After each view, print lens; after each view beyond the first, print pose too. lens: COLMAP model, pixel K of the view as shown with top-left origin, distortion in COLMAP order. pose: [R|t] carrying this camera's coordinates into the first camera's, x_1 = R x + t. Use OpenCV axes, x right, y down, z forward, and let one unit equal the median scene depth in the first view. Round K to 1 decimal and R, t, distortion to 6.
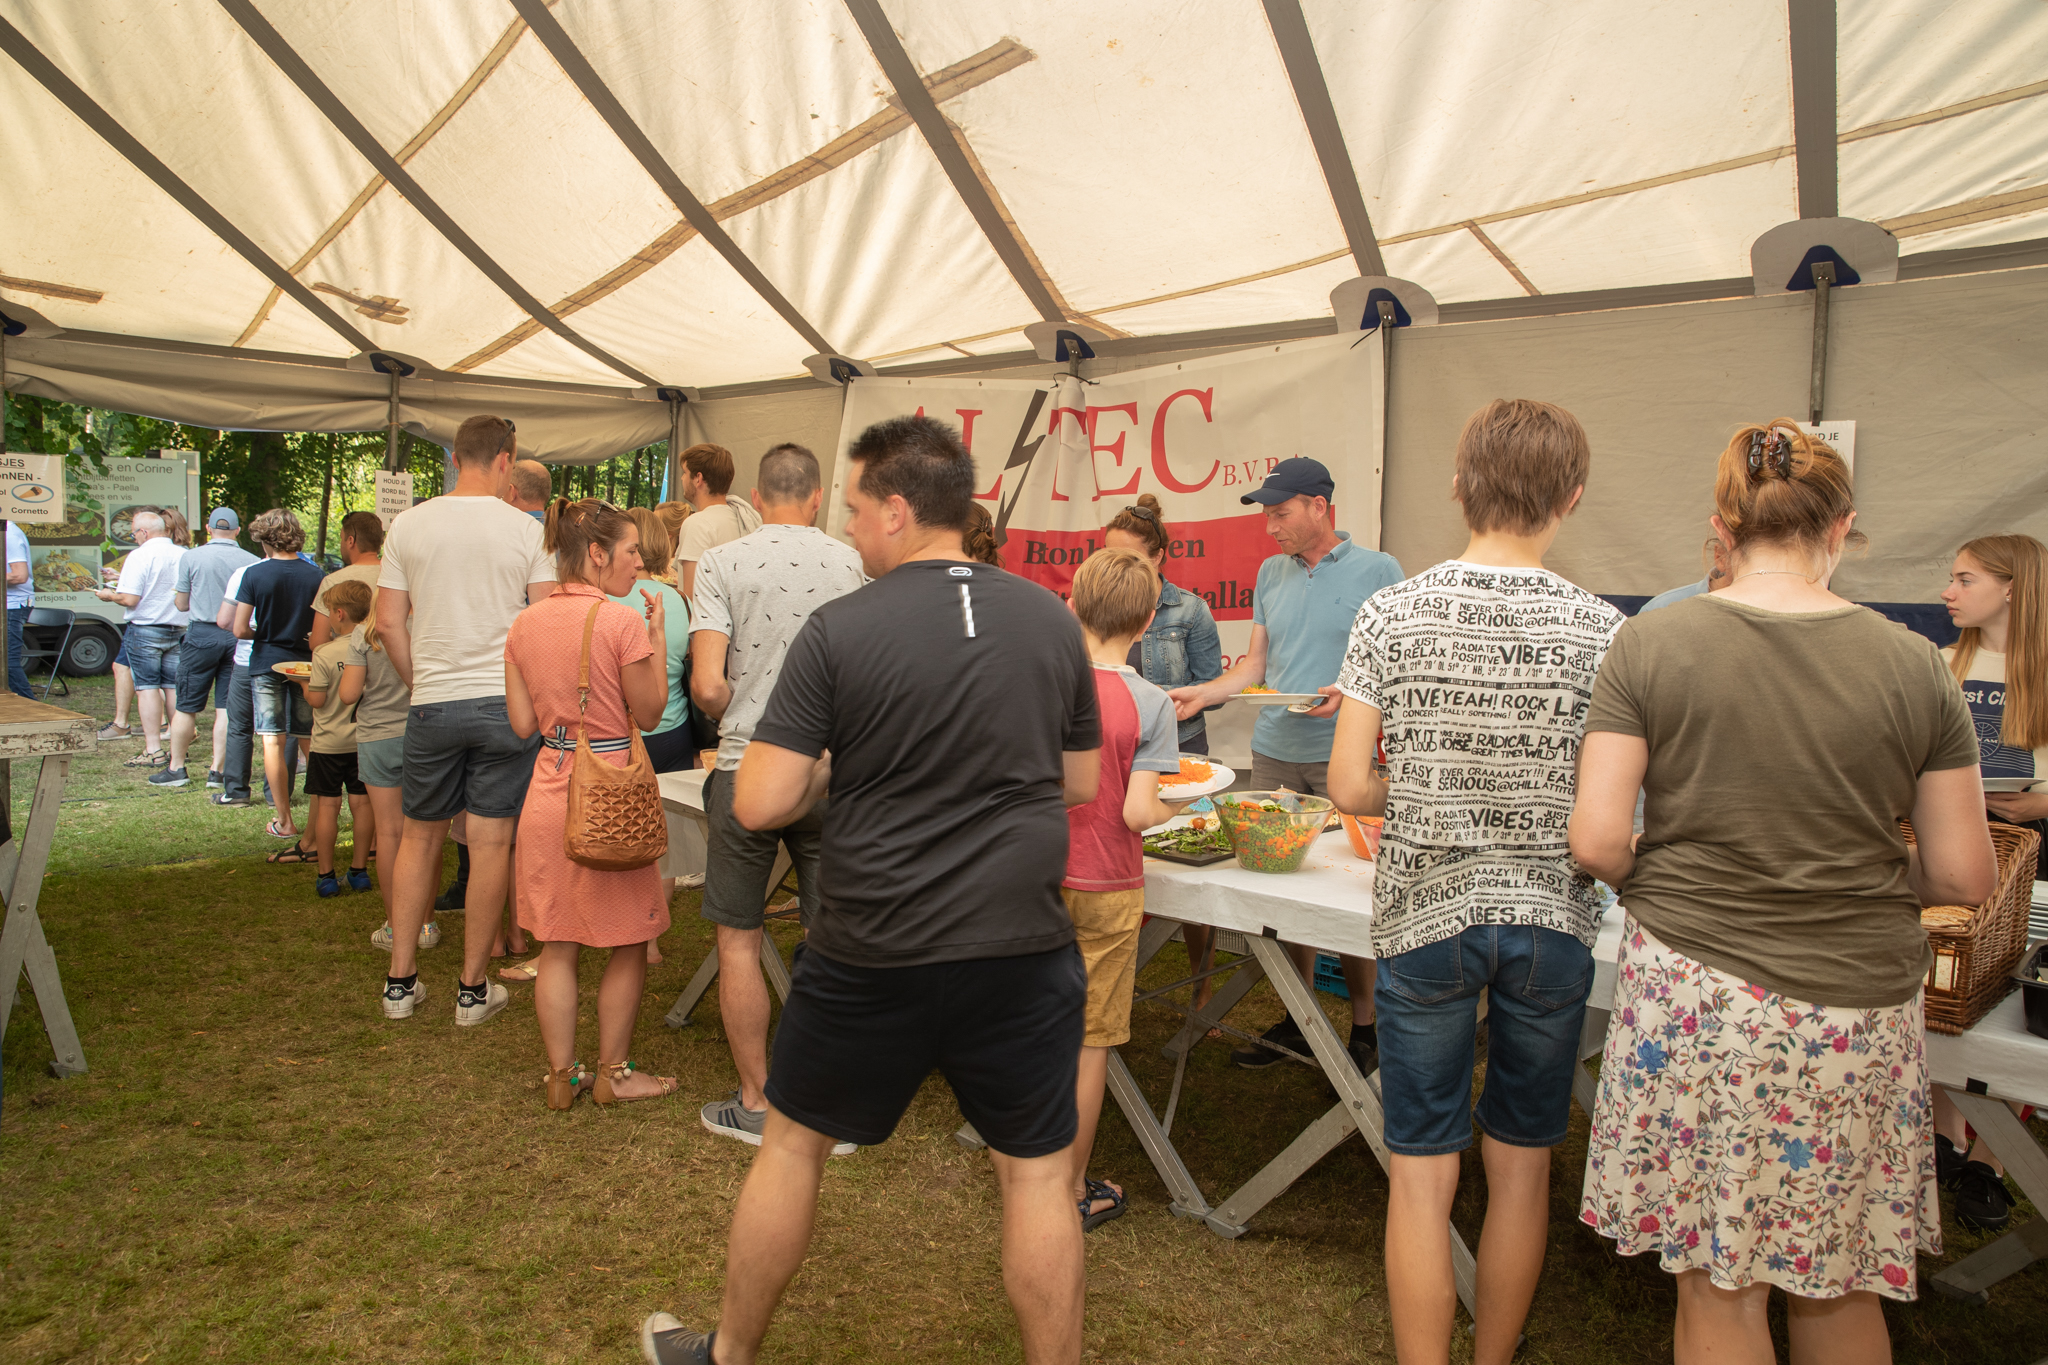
lens RADIAL K [[1397.7, 0, 1024.0], [0, 1397.7, 682.5], [0, 0, 1]] dist [-0.097900, 0.068742]
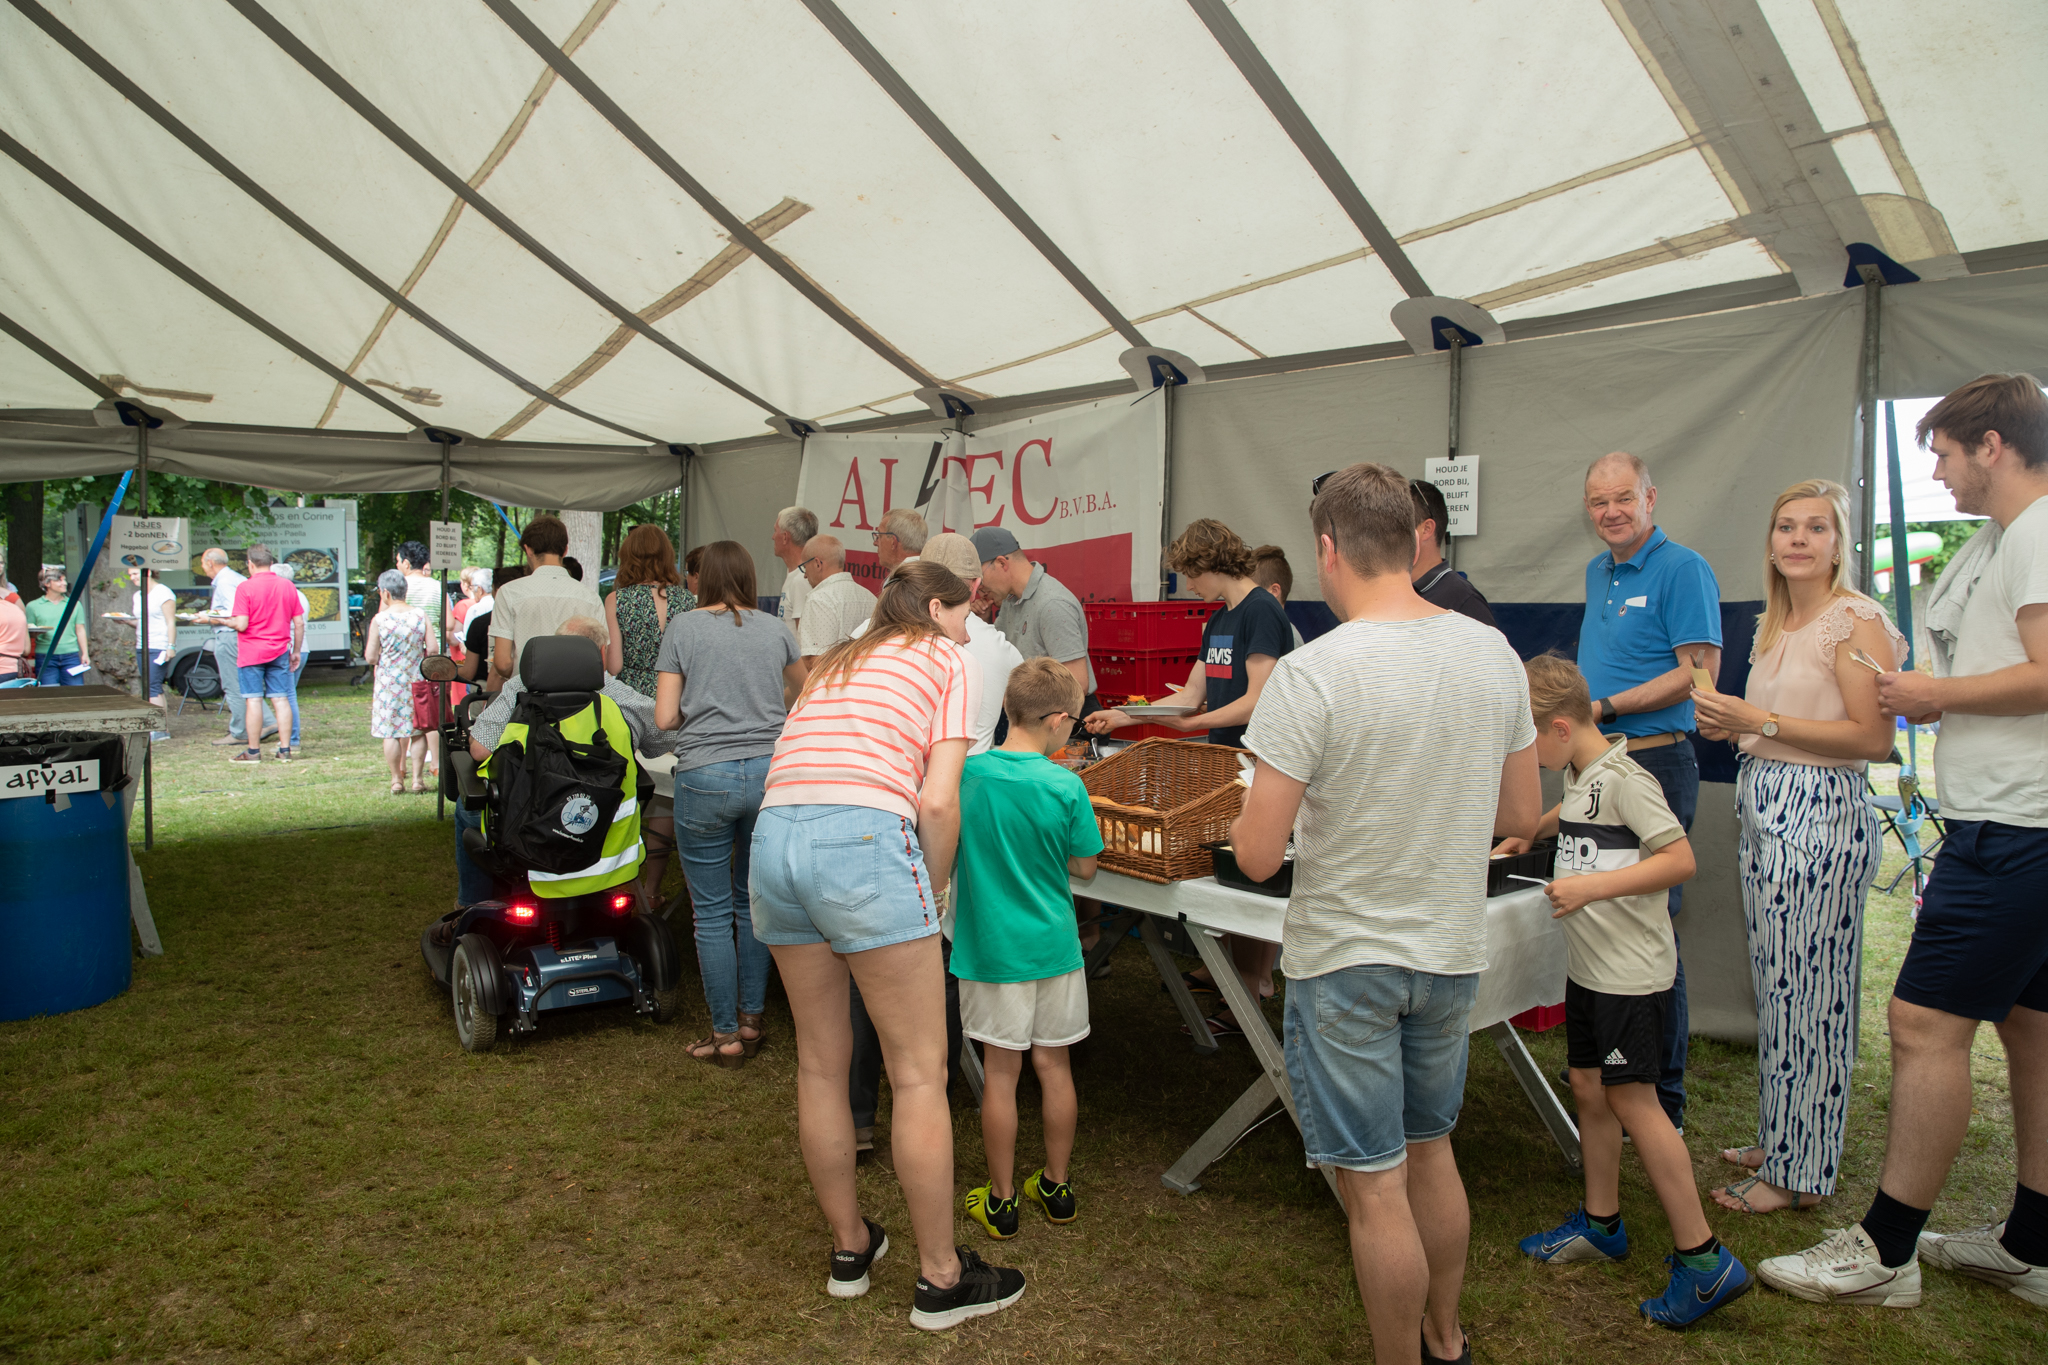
lens RADIAL K [[1397.7, 0, 1024.0], [0, 1397.7, 682.5], [0, 0, 1]] dist [-0.097900, 0.068742]
pose [[0.992518, -0.012388, -0.121466, 0.247301], [0.010633, 0.999830, -0.015083, 0.019170], [0.121632, 0.013679, 0.992481, -0.202253]]
